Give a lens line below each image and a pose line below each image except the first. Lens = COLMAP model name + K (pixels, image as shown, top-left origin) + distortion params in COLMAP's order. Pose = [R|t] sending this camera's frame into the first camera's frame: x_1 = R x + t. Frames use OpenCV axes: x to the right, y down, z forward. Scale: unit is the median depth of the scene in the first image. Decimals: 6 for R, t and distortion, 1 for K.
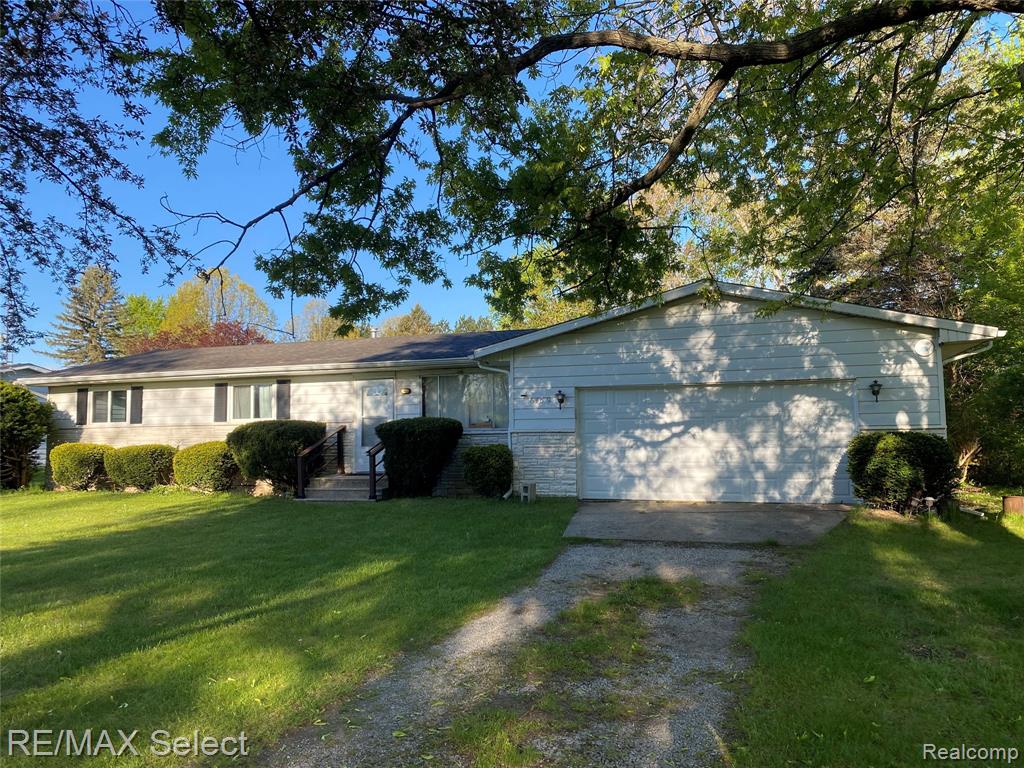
lens RADIAL K [[767.3, 0, 512.0], [0, 767.3, 384.0], [0, 0, 1]] dist [0.008544, 0.006442]
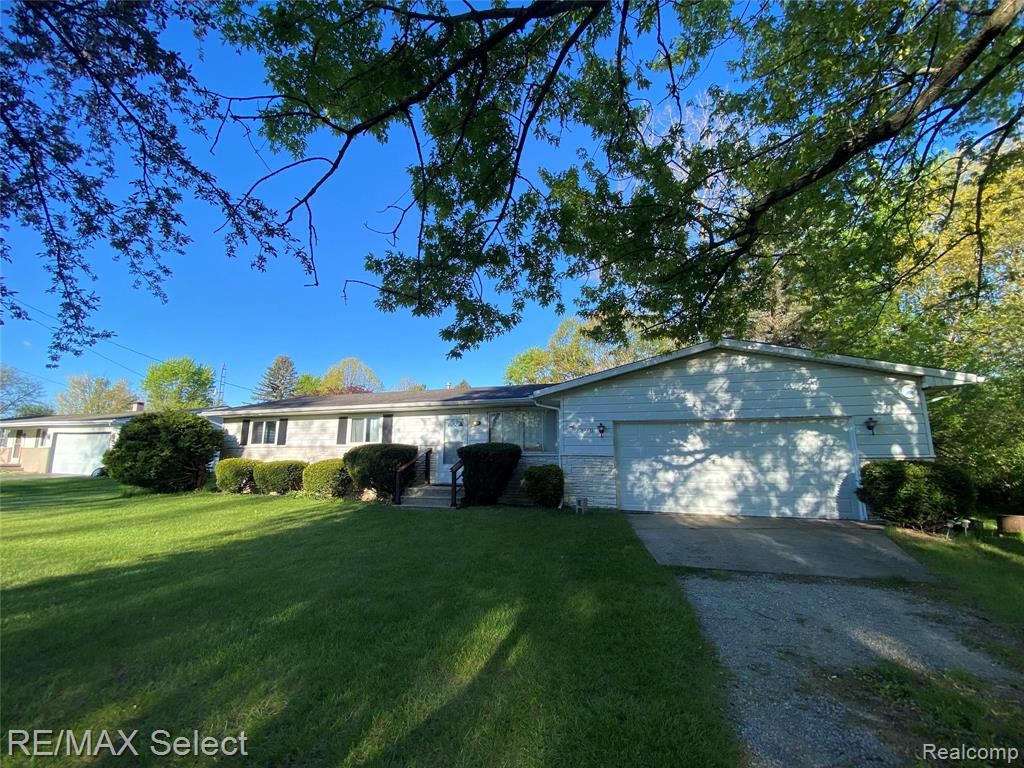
lens RADIAL K [[411.2, 0, 512.0], [0, 411.2, 384.0], [0, 0, 1]] dist [0.017579, -0.019078]
pose [[0.999851, 0.015999, 0.006542, -0.095550], [-0.015238, 0.994532, -0.103312, 0.015886], [-0.008159, 0.103196, 0.994628, 0.303960]]
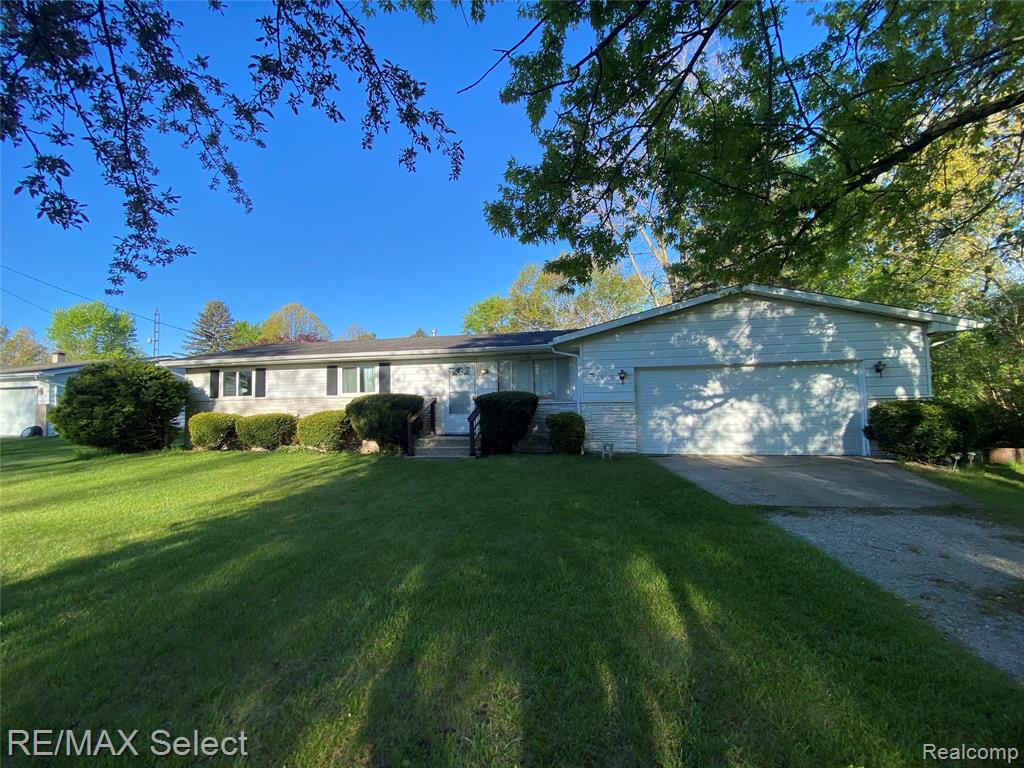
lens RADIAL K [[411.2, 0, 512.0], [0, 411.2, 384.0], [0, 0, 1]] dist [0.017579, -0.019078]
pose [[0.991470, 0.001552, 0.130322, -0.212398], [-0.003915, 0.999832, 0.017882, 0.020257], [-0.130273, -0.018239, 0.991310, 0.343557]]
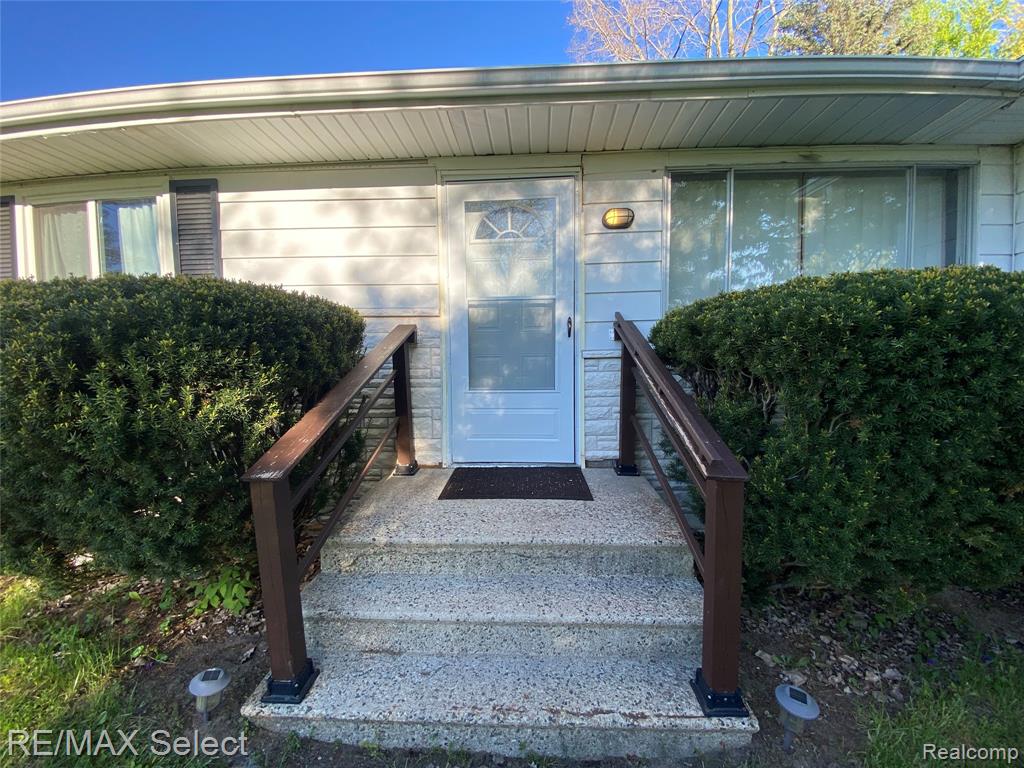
lens RADIAL K [[411.2, 0, 512.0], [0, 411.2, 384.0], [0, 0, 1]] dist [0.017579, -0.019078]
pose [[0.956122, -0.018586, 0.292380, -0.268351], [-0.028043, 0.987597, 0.154483, 0.062379], [-0.291625, -0.155904, 0.943742, 0.966044]]
